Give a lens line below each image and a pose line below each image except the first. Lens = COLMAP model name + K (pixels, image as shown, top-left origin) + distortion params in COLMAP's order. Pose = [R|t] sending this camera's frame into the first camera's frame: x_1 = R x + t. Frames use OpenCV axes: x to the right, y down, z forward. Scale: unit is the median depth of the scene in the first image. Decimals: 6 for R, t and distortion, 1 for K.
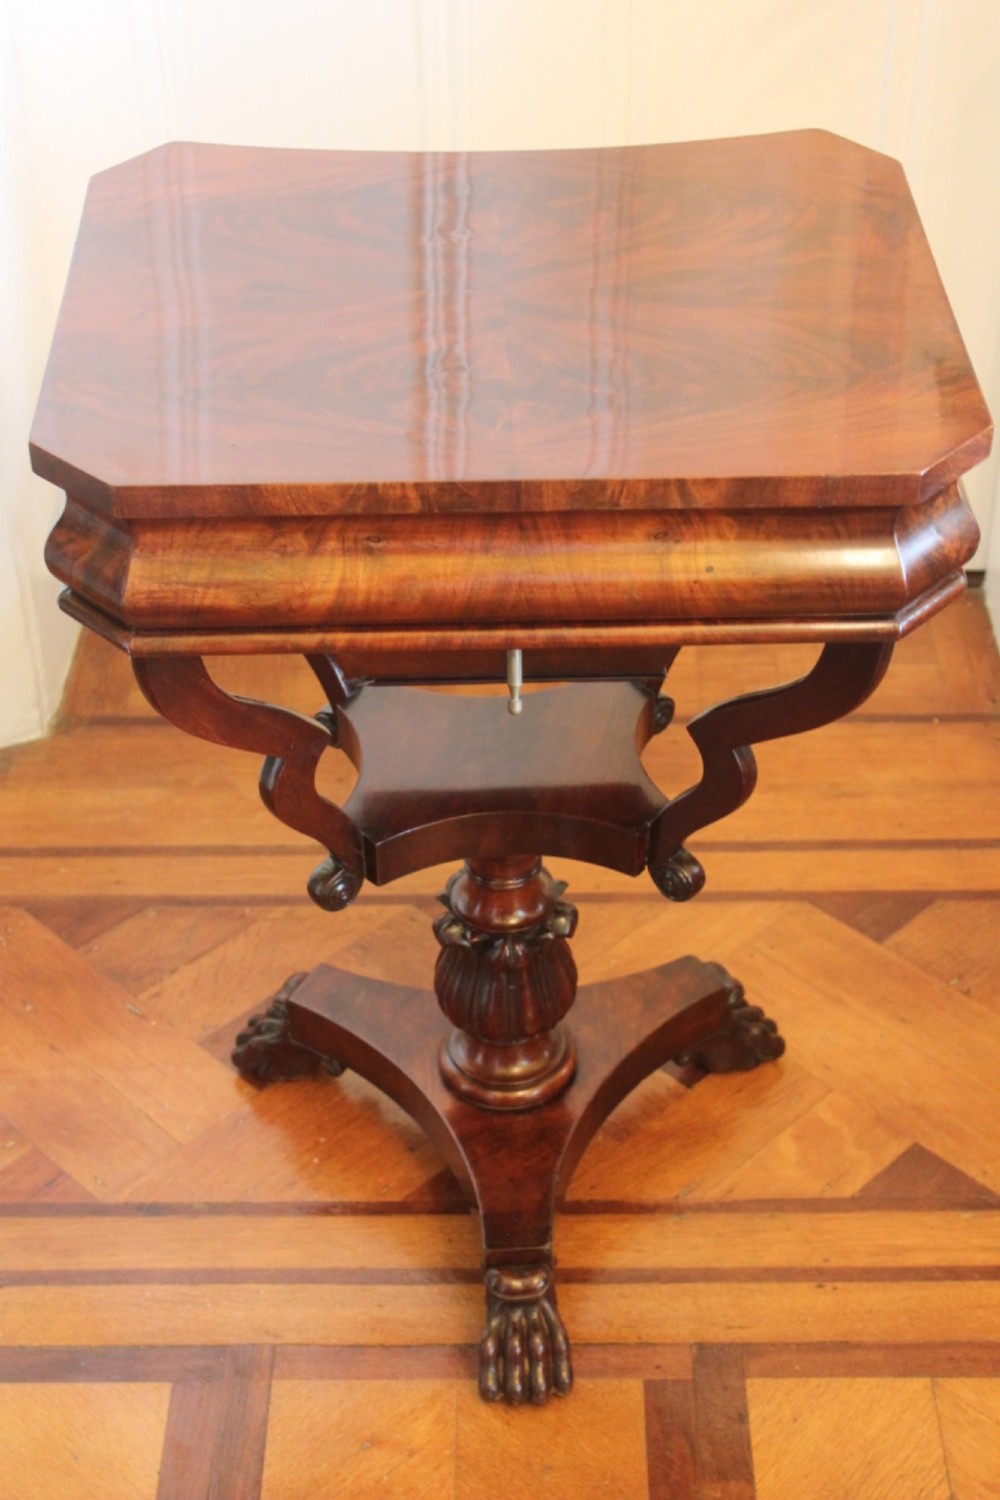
lens RADIAL K [[2445.0, 0, 500.0], [0, 2445.0, 750.0], [0, 0, 1]] dist [-0.025192, 0.130583]
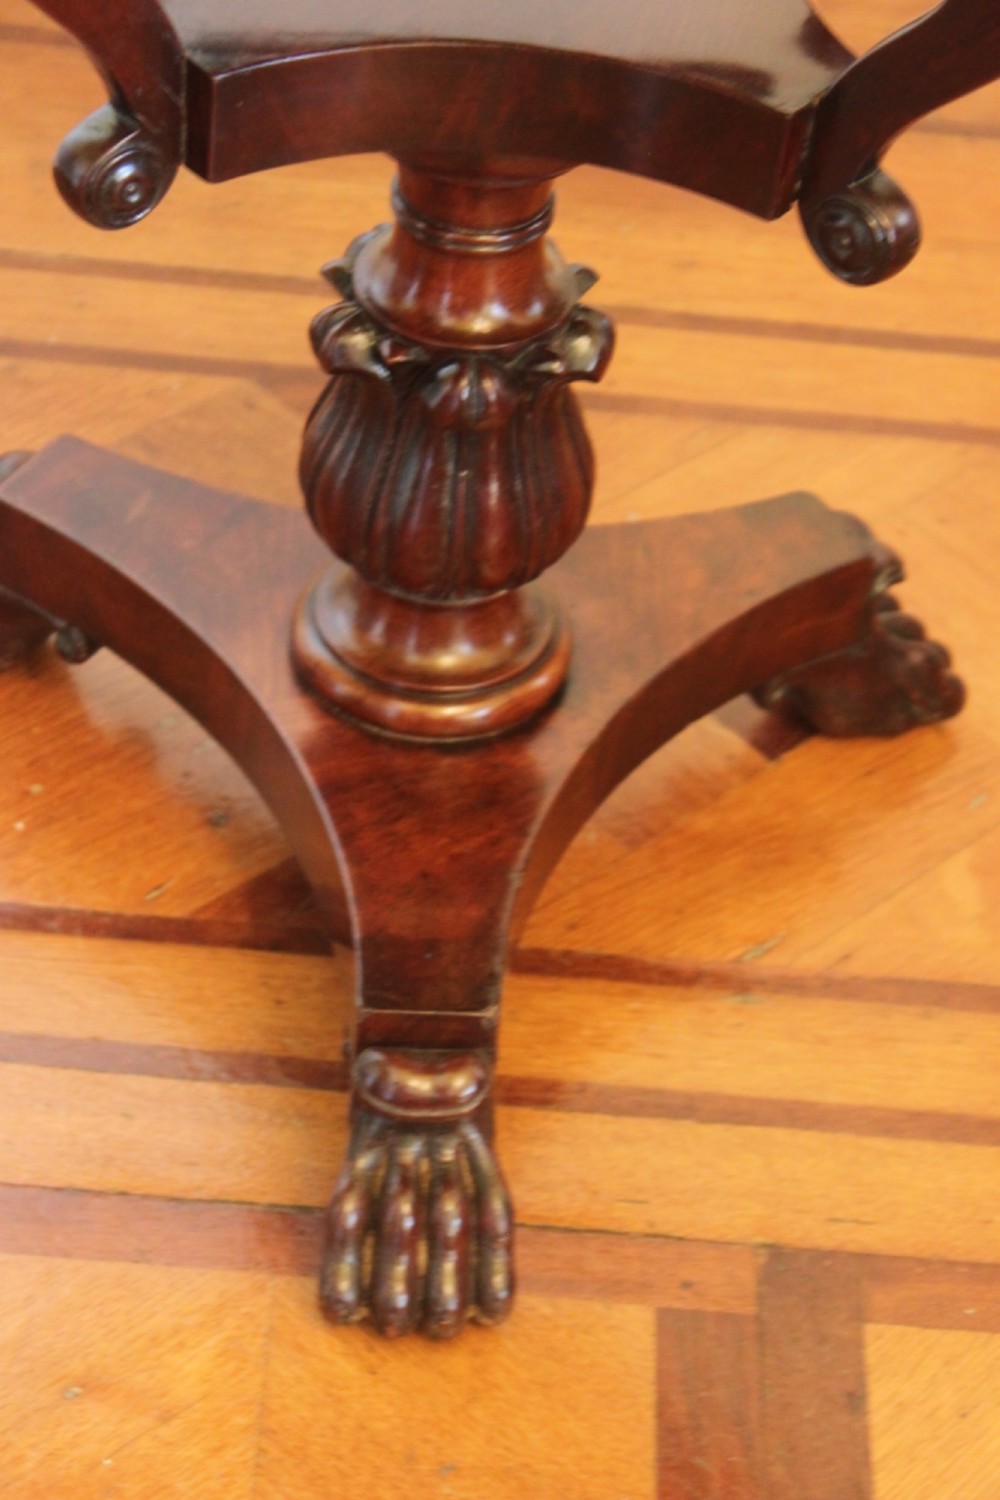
lens RADIAL K [[3560.8, 0, 500.0], [0, 3560.8, 750.0], [0, 0, 1]] dist [0.086341, -0.258952]
pose [[0.994355, 0.092654, 0.051707, -0.018782], [-0.096498, 0.992305, 0.077585, 0.094503], [-0.044121, -0.082137, 0.995644, 0.299990]]
